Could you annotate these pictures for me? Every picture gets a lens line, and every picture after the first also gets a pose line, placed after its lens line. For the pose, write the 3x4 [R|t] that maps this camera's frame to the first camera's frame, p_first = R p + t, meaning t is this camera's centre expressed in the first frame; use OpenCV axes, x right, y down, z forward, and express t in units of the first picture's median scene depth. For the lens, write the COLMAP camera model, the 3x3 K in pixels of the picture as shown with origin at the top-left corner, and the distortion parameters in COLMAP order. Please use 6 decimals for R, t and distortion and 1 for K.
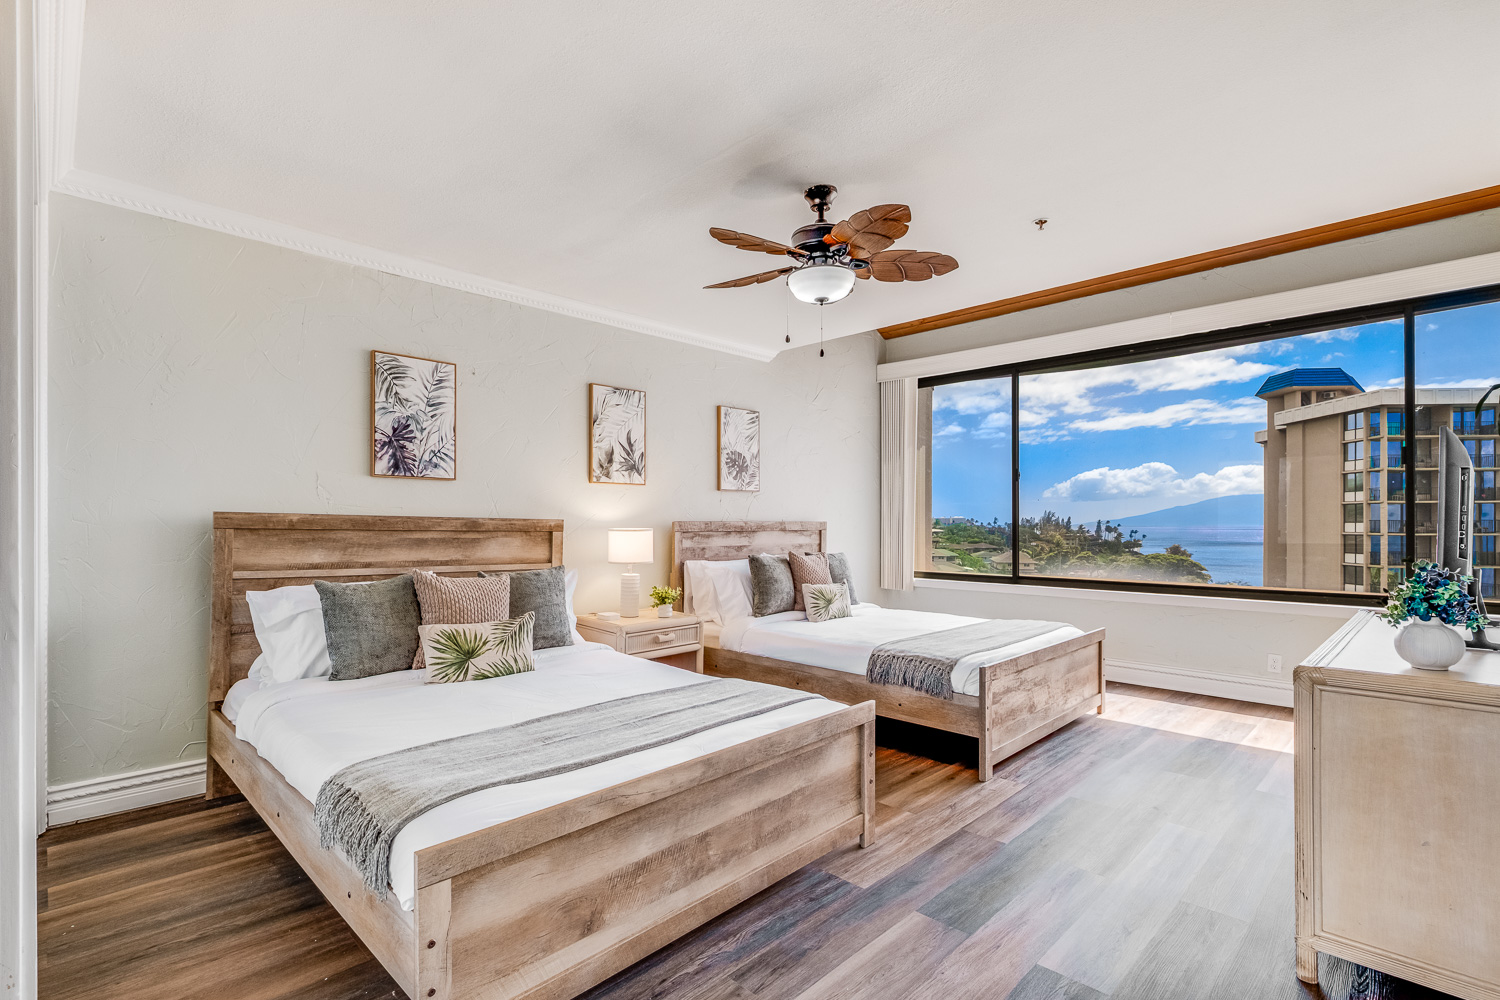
lens RADIAL K [[719.3, 0, 753.2], [0, 719.3, 492.6], [0, 0, 1]] dist [-0.002764, -0.000089]
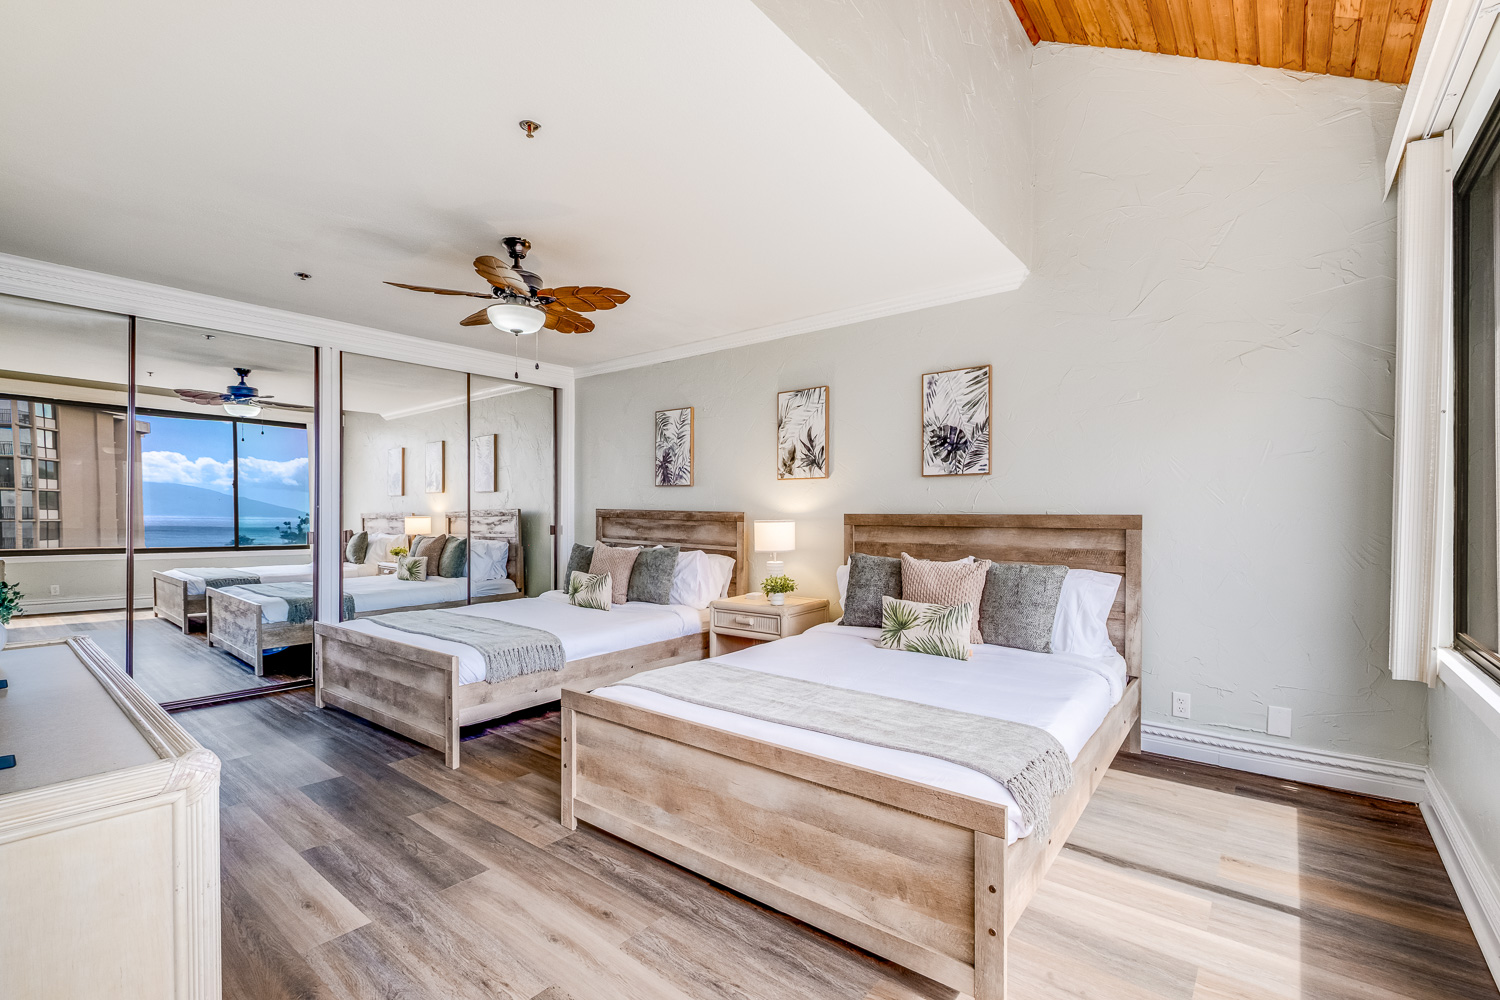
lens RADIAL K [[650.8, 0, 754.6], [0, 650.8, 515.6], [0, 0, 1]] dist [-0.014387, -0.000063]
pose [[0.100585, 0.009349, -0.994884, 0.785749], [0.044770, 0.998900, 0.013913, 0.026382], [0.993921, -0.045941, 0.100056, 0.829690]]
